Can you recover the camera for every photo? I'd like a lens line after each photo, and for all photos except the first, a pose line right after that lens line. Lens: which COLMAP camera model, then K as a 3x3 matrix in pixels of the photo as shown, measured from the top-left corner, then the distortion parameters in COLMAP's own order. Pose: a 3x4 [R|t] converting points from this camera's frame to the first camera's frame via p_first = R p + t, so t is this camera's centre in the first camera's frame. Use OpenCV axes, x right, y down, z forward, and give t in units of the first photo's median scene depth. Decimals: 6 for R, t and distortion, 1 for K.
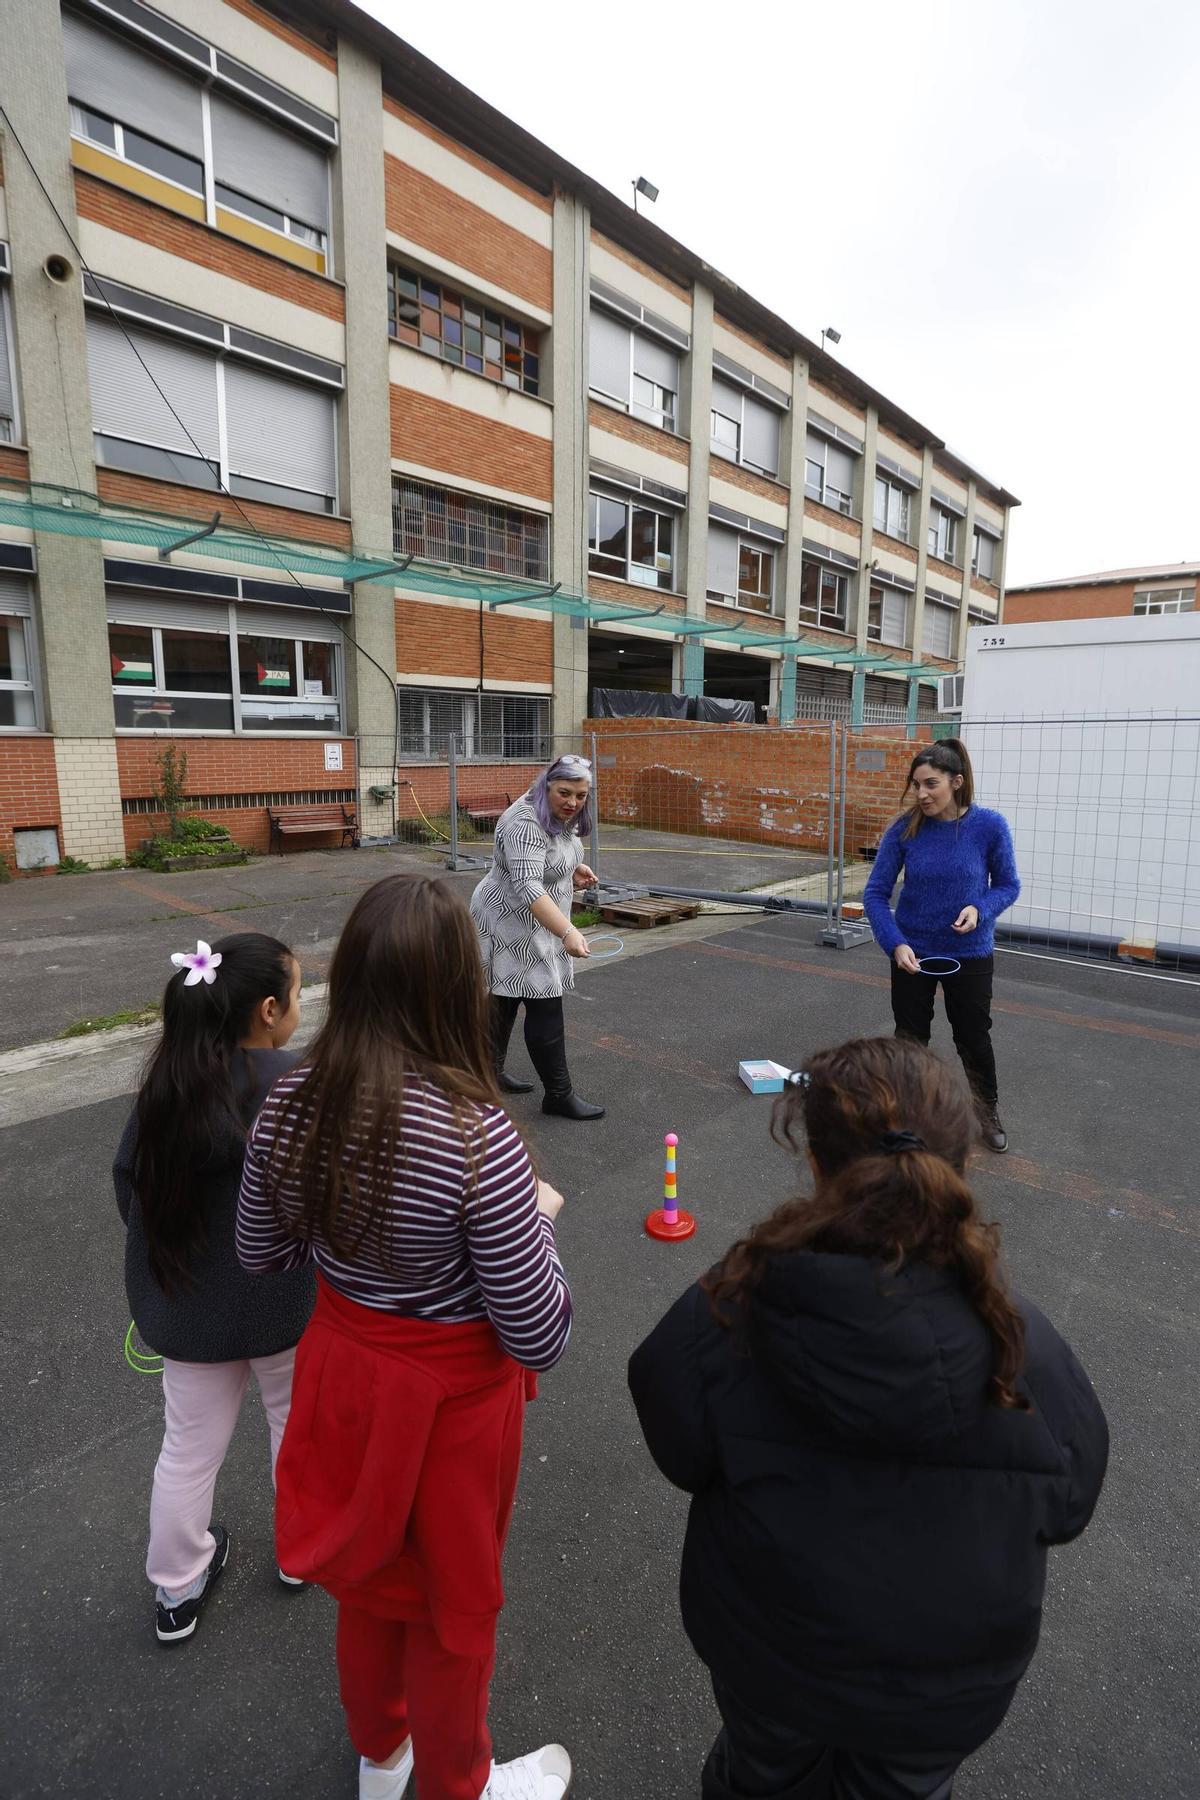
lens RADIAL K [[817.7, 0, 619.6], [0, 817.7, 883.6], [0, 0, 1]] dist [-0.043945, 0.011614]
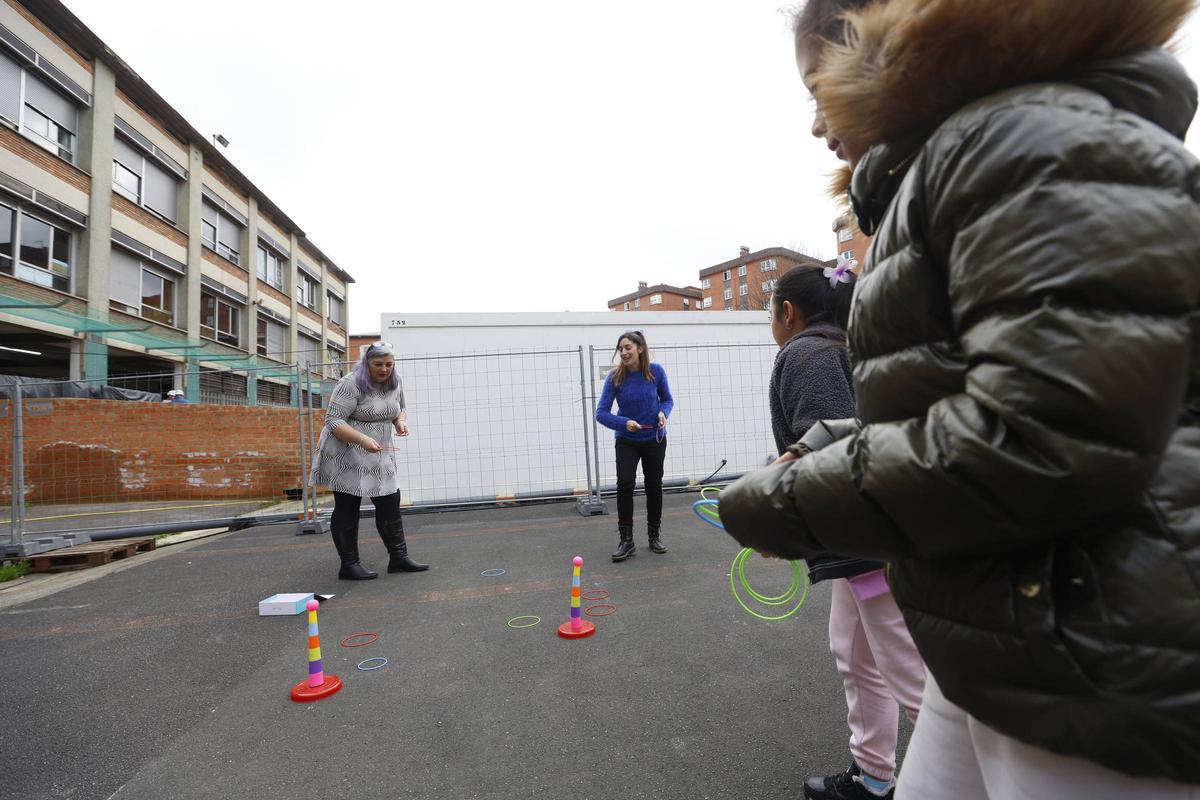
lens RADIAL K [[545.1, 0, 612.2], [0, 545.1, 401.5], [0, 0, 1]] dist [-0.043945, 0.011614]
pose [[0.623111, 0.007597, 0.782096, -0.044515], [0.181223, 0.971338, -0.153819, 0.038701], [-0.760849, 0.237580, 0.603875, 0.035413]]
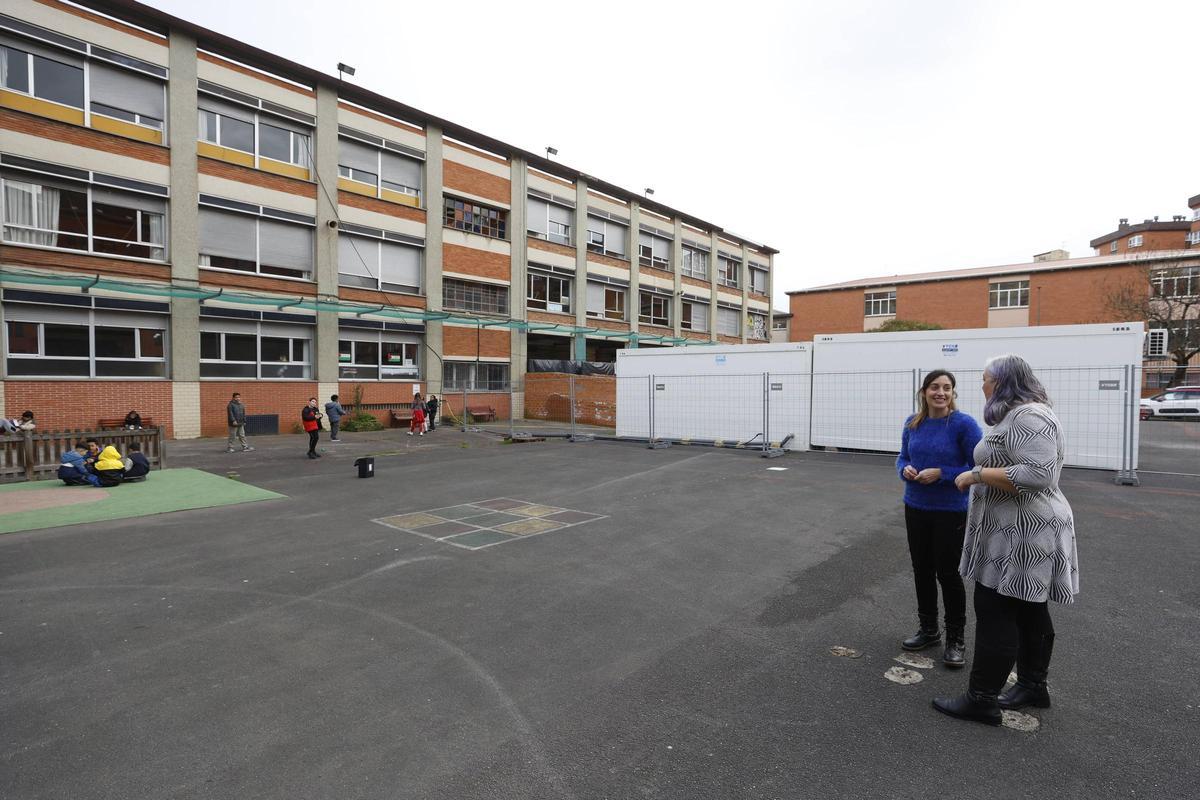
lens RADIAL K [[608.3, 0, 607.6], [0, 608.3, 405.4], [0, 0, 1]] dist [-0.030428, 0.001985]
pose [[0.999595, -0.005236, 0.027986, 0.147889], [0.008851, 0.991390, -0.130642, 0.115408], [-0.027061, 0.130837, 0.991034, -0.701834]]
